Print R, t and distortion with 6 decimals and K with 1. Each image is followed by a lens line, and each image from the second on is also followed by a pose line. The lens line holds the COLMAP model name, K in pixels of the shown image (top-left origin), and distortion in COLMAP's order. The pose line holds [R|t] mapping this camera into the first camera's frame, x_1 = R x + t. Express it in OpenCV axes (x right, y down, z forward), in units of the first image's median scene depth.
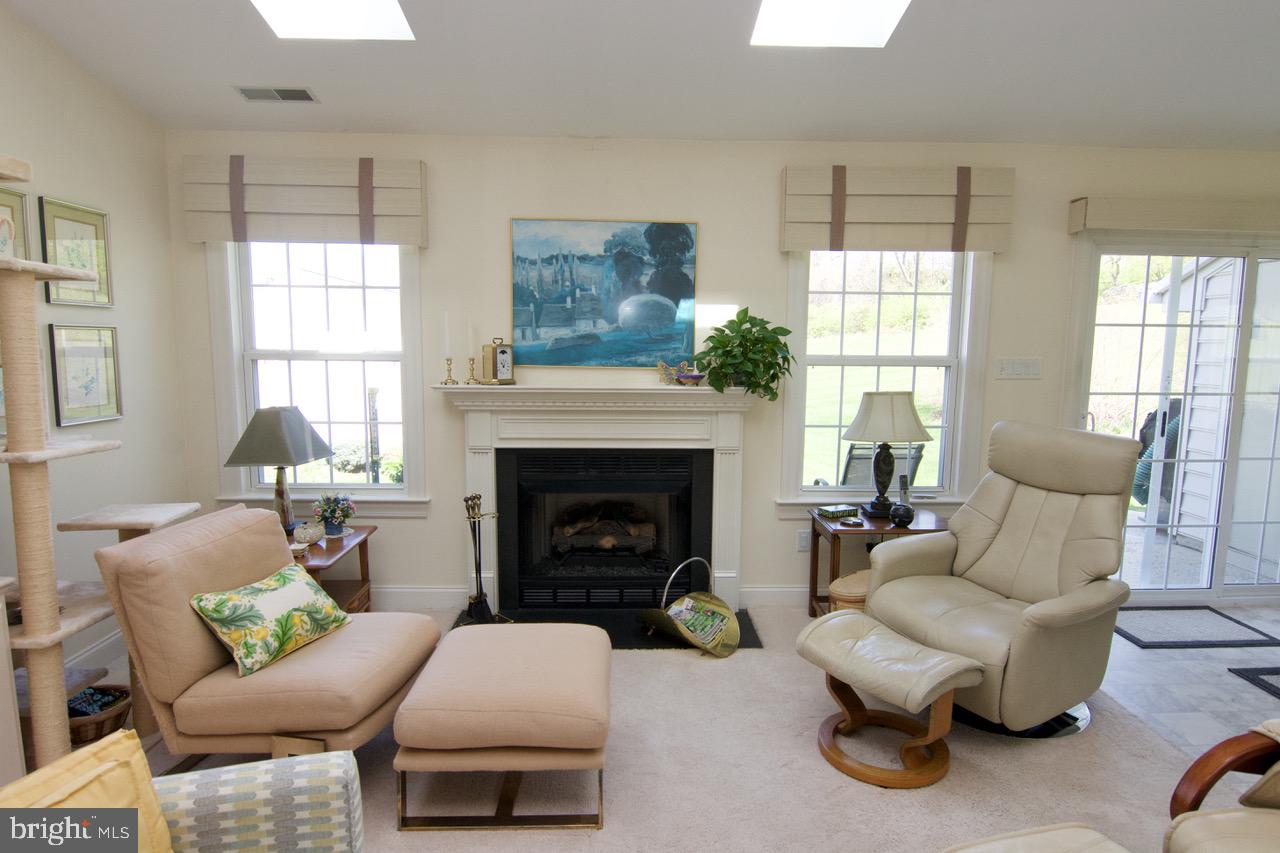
lens RADIAL K [[697.9, 0, 641.3], [0, 697.9, 428.5], [0, 0, 1]] dist [0.006359, -0.021227]
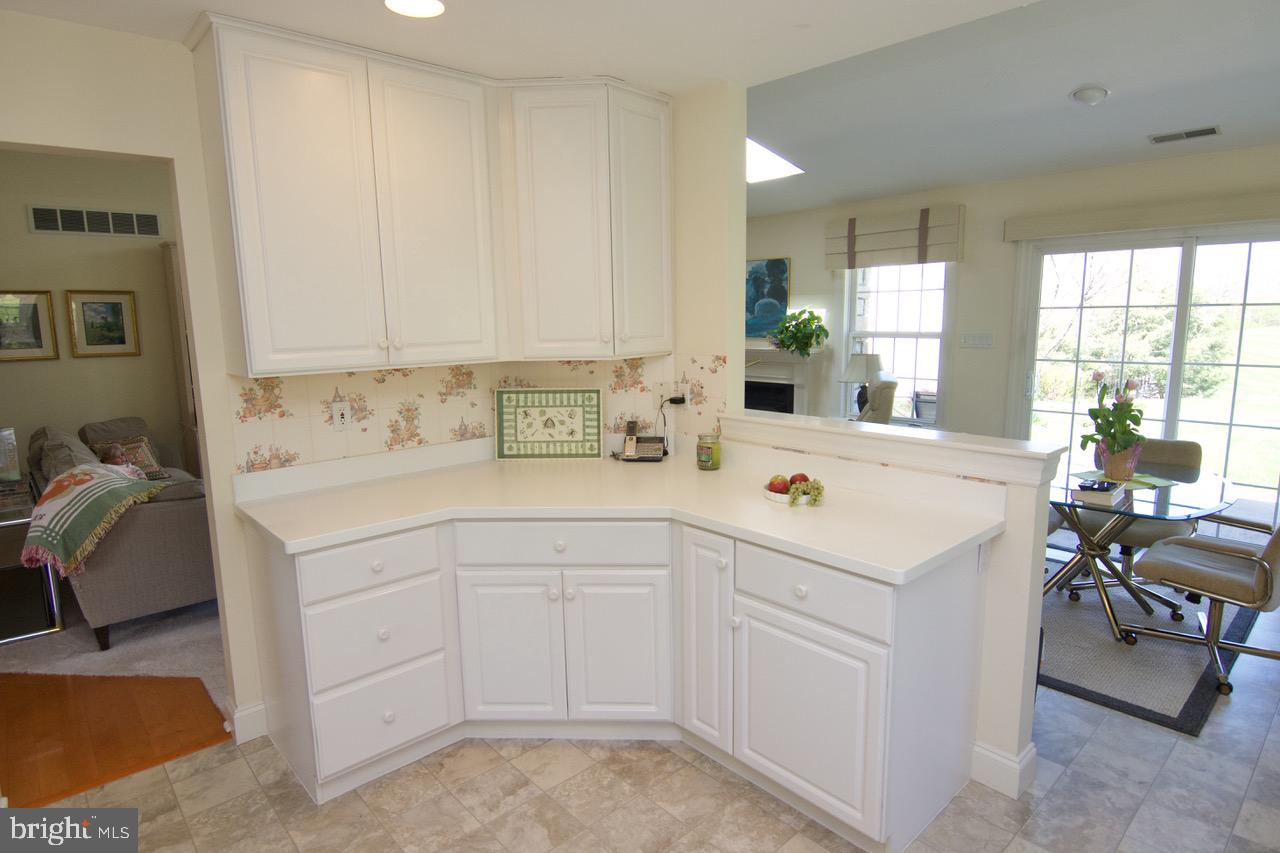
lens RADIAL K [[697.9, 0, 641.3], [0, 697.9, 428.5], [0, 0, 1]] dist [0.006359, -0.021227]
pose [[0.655841, 0.103303, -0.747798, 1.221462], [-0.066111, 0.994646, 0.079422, 0.026572], [0.751999, -0.002651, 0.659159, -0.478902]]
